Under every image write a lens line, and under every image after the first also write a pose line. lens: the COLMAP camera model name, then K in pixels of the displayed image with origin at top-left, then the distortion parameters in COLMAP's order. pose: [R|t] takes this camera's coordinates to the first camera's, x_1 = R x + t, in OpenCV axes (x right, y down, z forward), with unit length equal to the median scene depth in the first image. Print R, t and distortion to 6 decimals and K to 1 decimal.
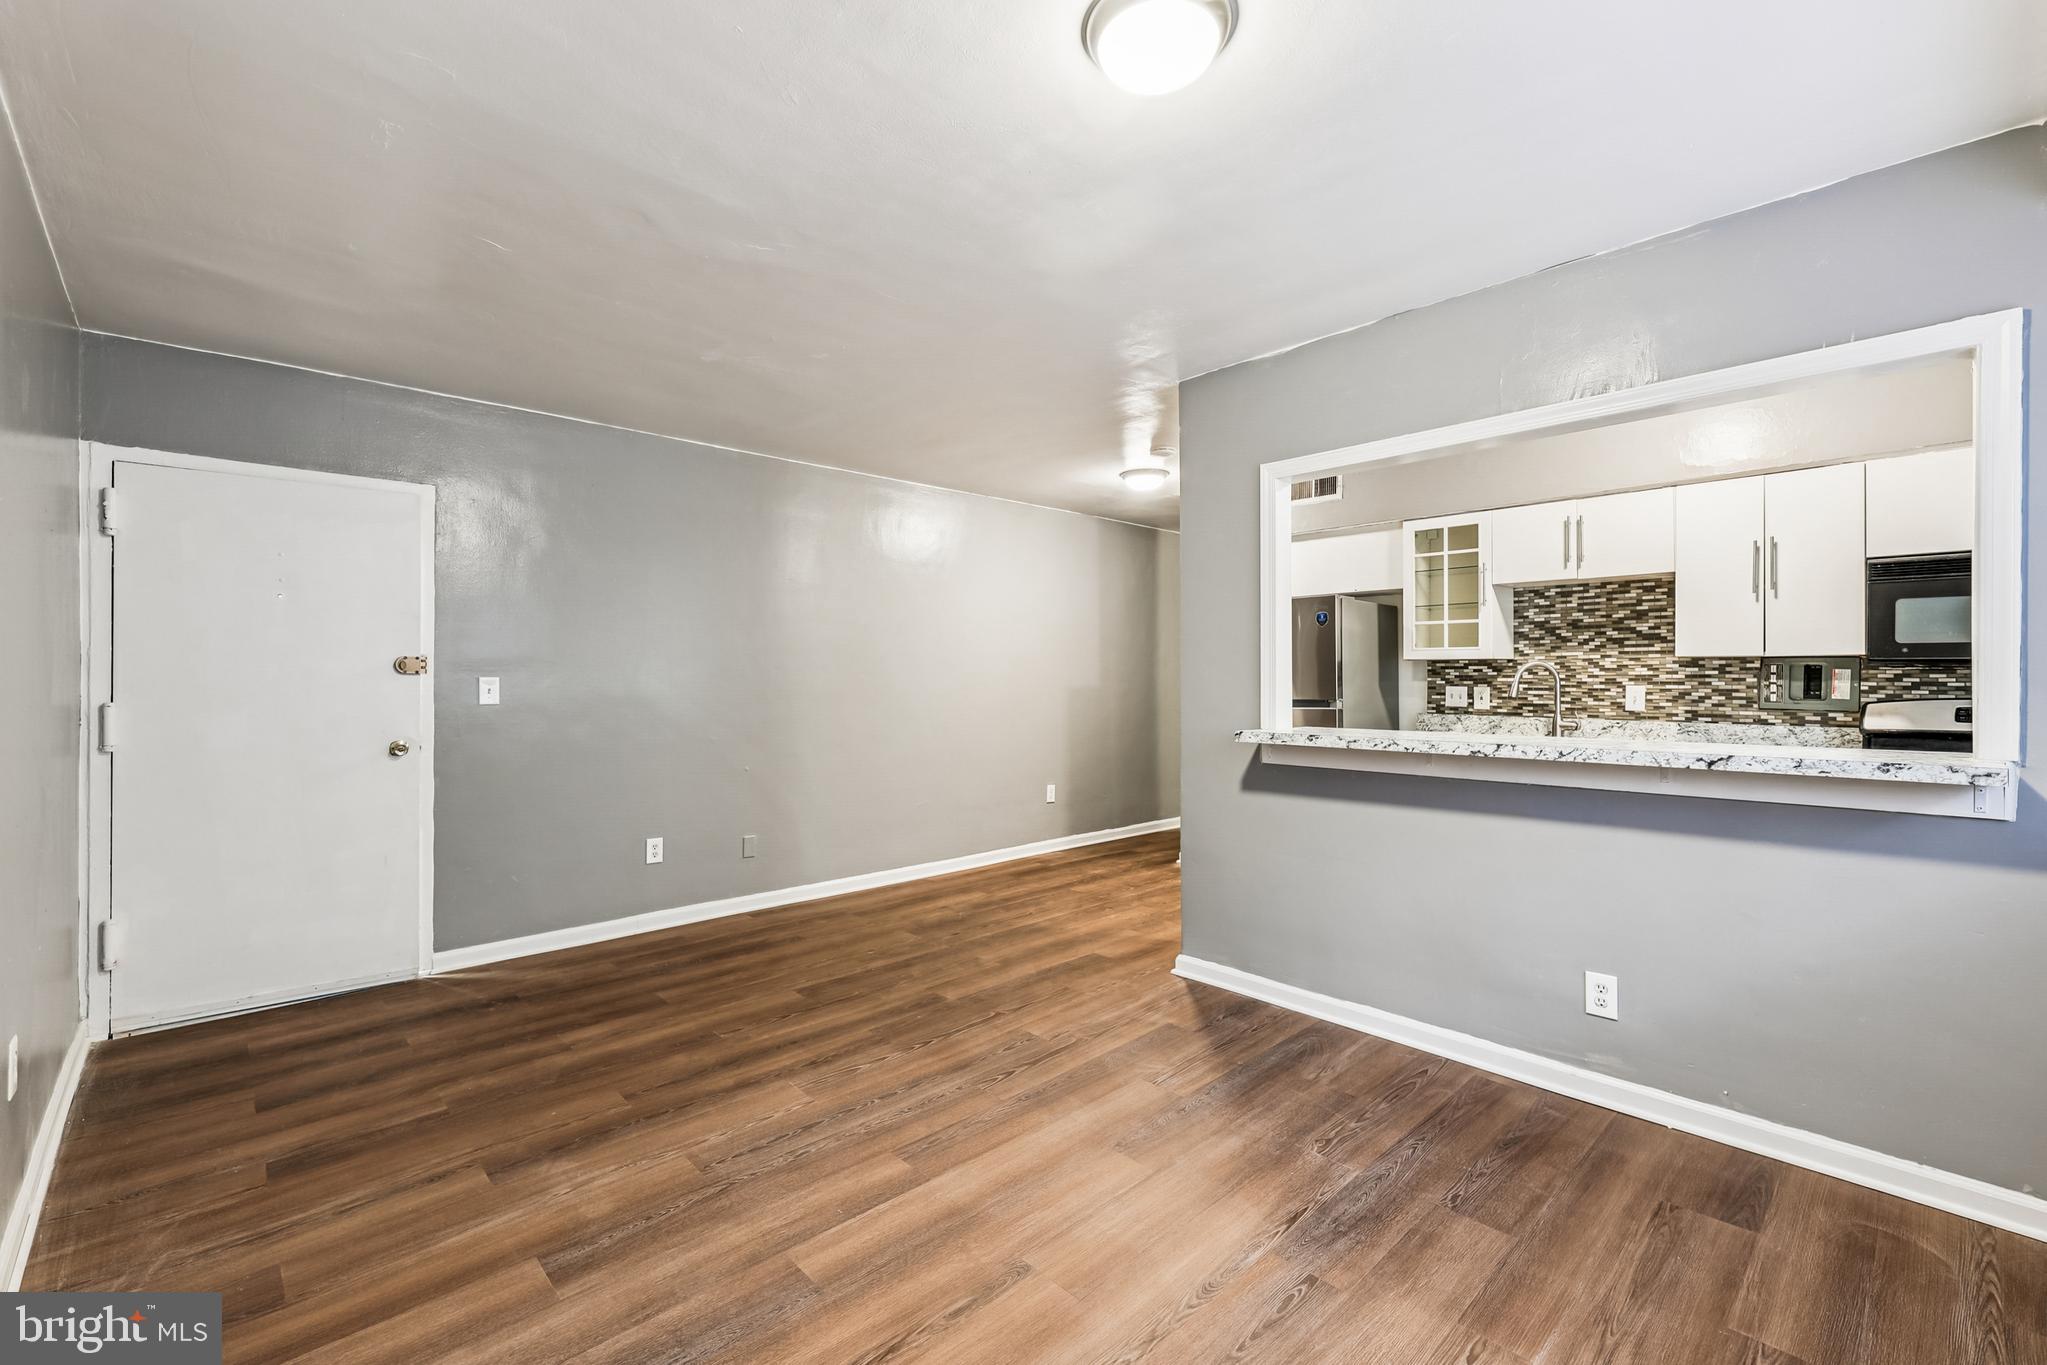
lens RADIAL K [[871.1, 0, 1018.3], [0, 871.1, 668.2], [0, 0, 1]] dist [0.001572, -0.000330]
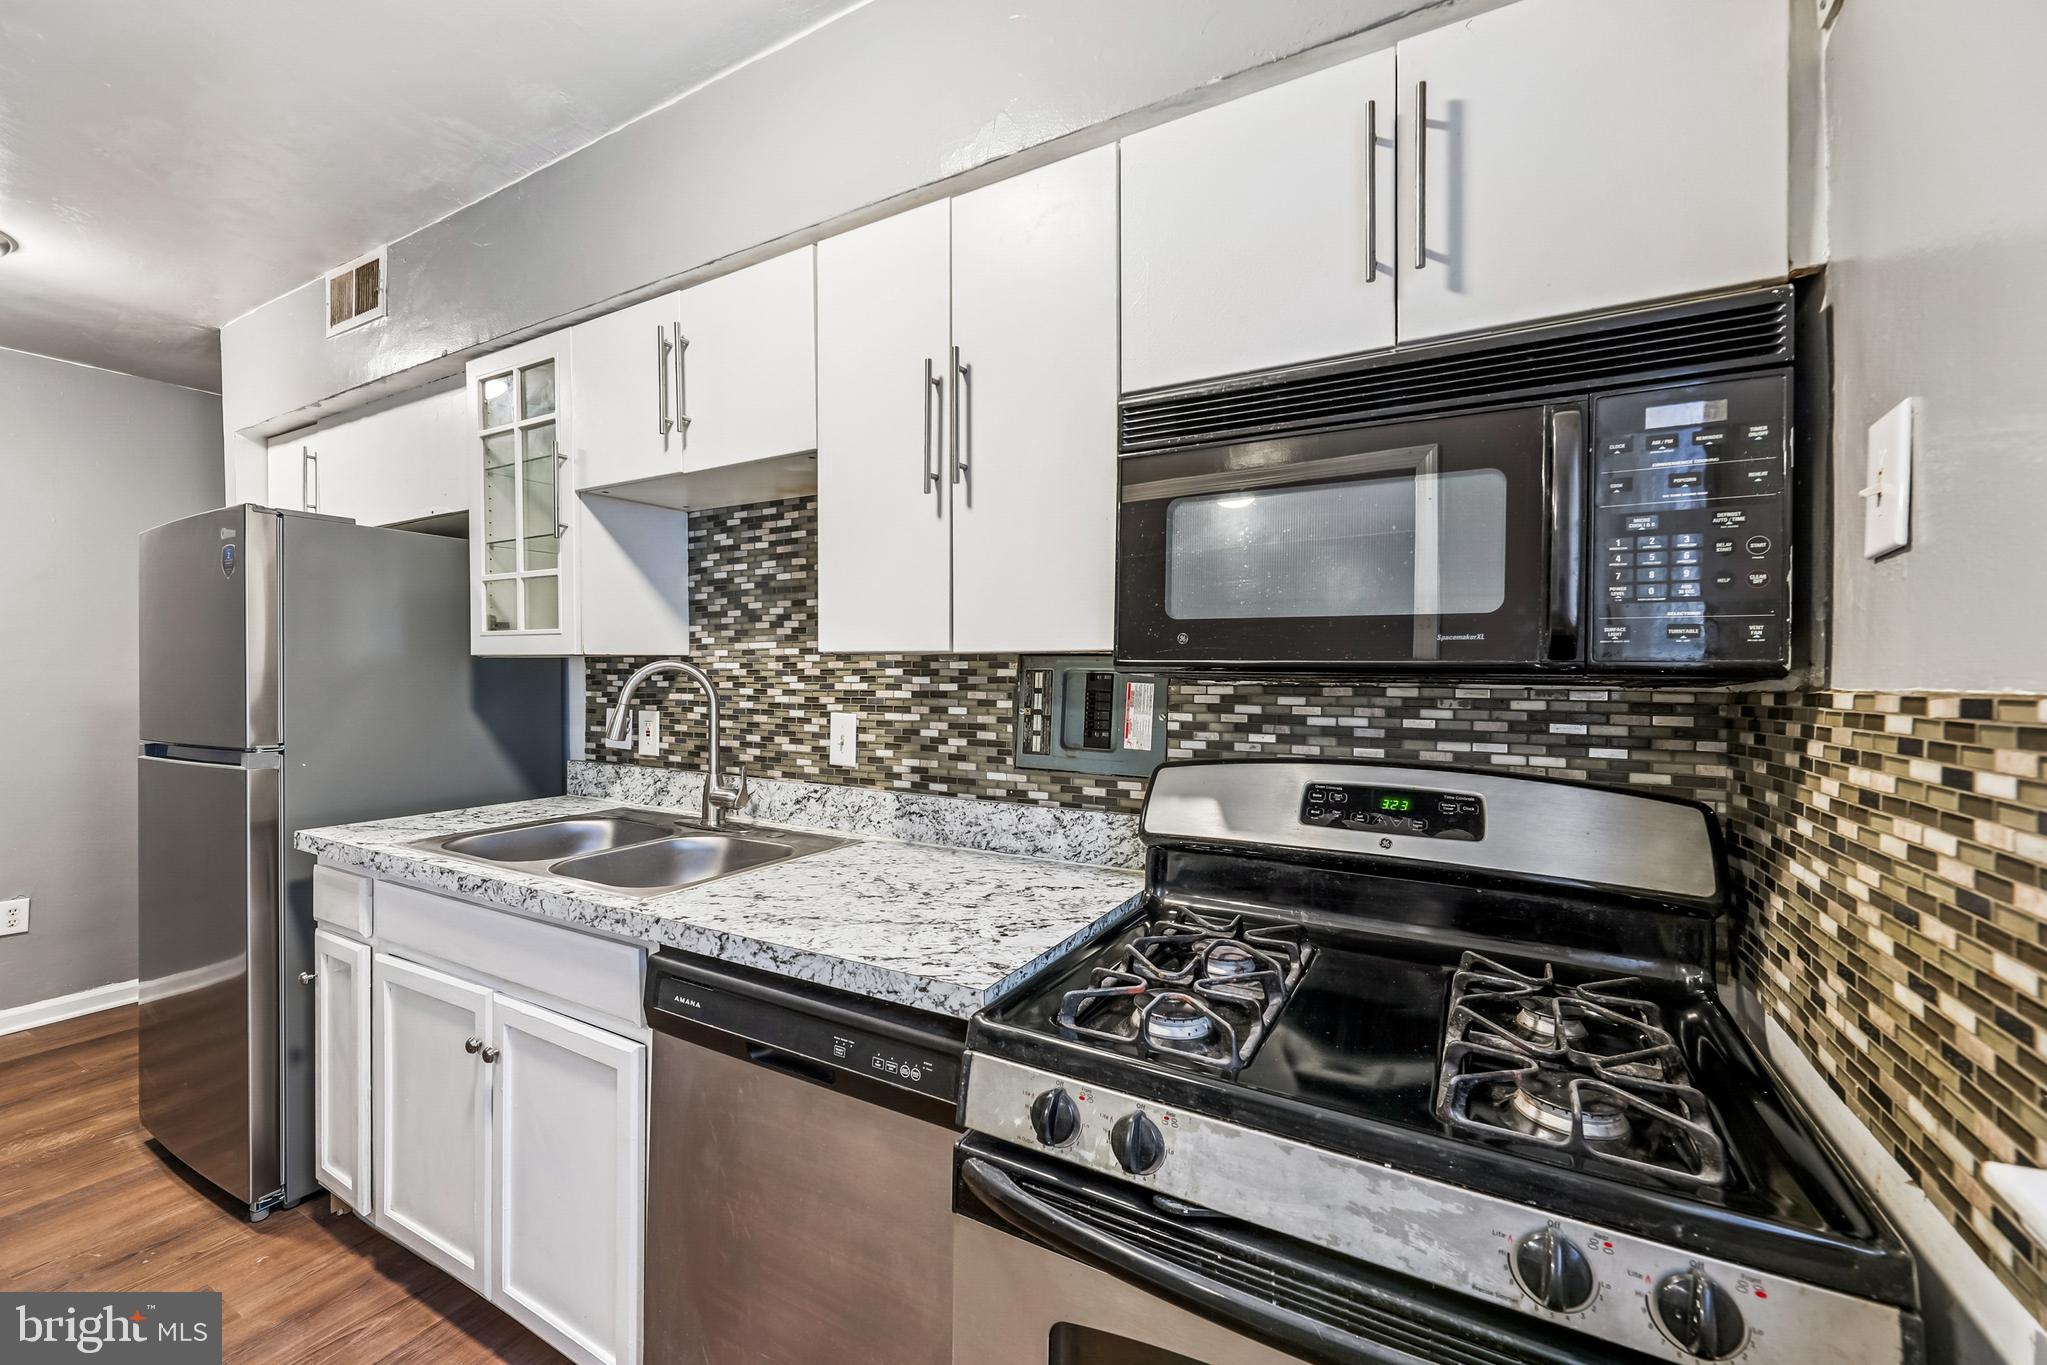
lens RADIAL K [[825.8, 0, 1028.5], [0, 825.8, 671.3], [0, 0, 1]] dist [-0.005147, 0.000458]
pose [[0.947244, 0.002961, 0.320499, 0.642005], [-0.005729, 0.999954, 0.007695, -0.006626], [-0.320461, -0.009125, 0.947218, 0.526330]]
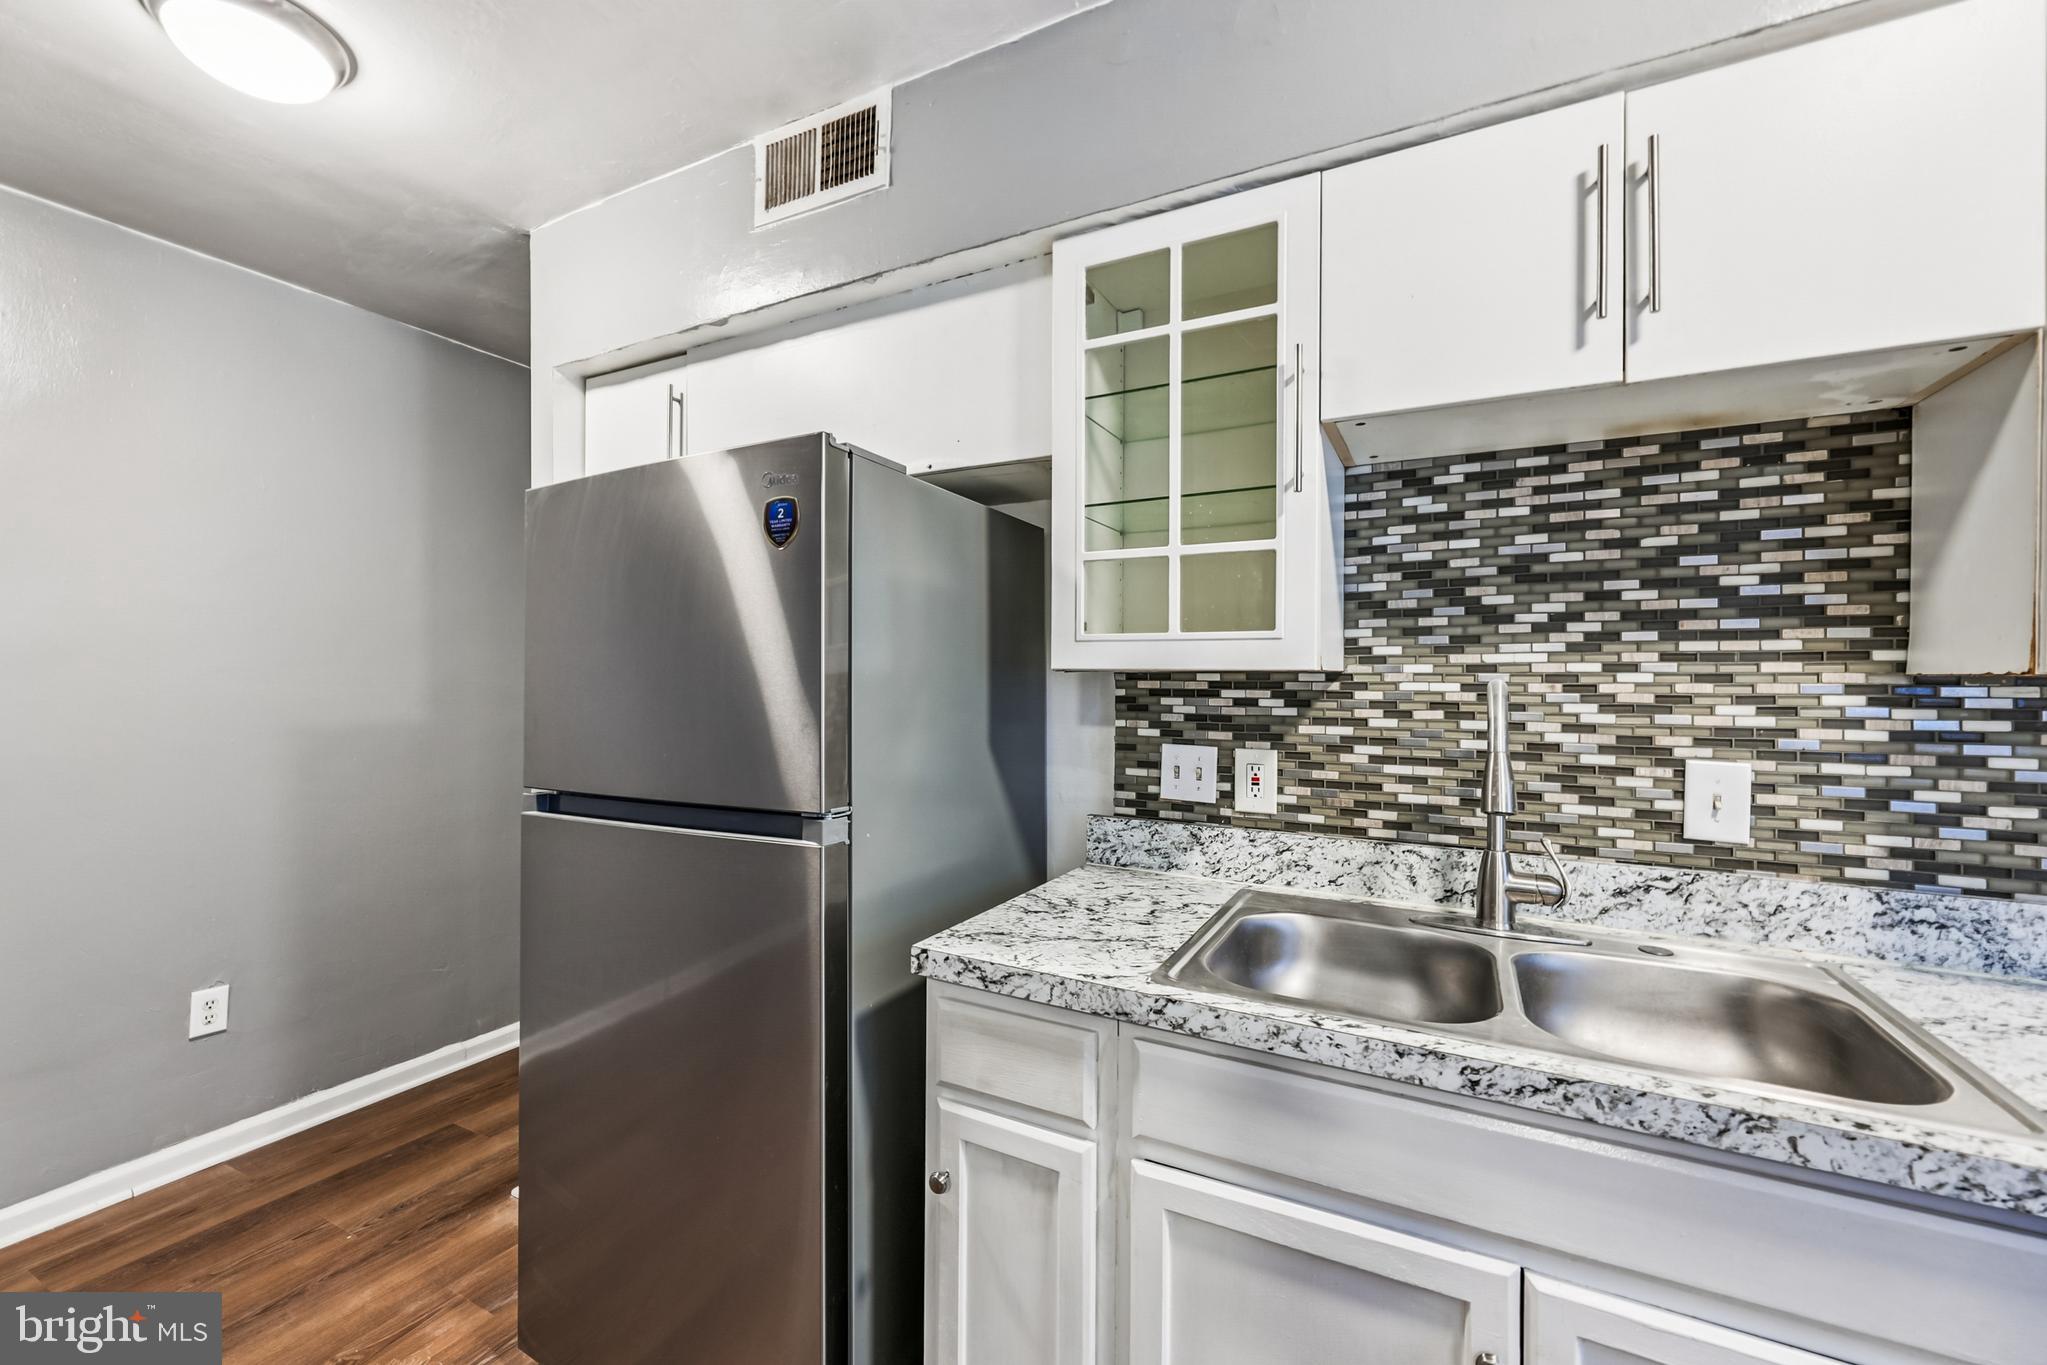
lens RADIAL K [[825.8, 0, 1030.0], [0, 825.8, 663.2], [0, 0, 1]] dist [-0.005147, 0.000458]
pose [[0.939213, 0.006424, 0.343274, 0.361636], [-0.005508, 0.999978, -0.003645, -0.012772], [-0.343290, 0.001533, 0.939228, 0.784600]]
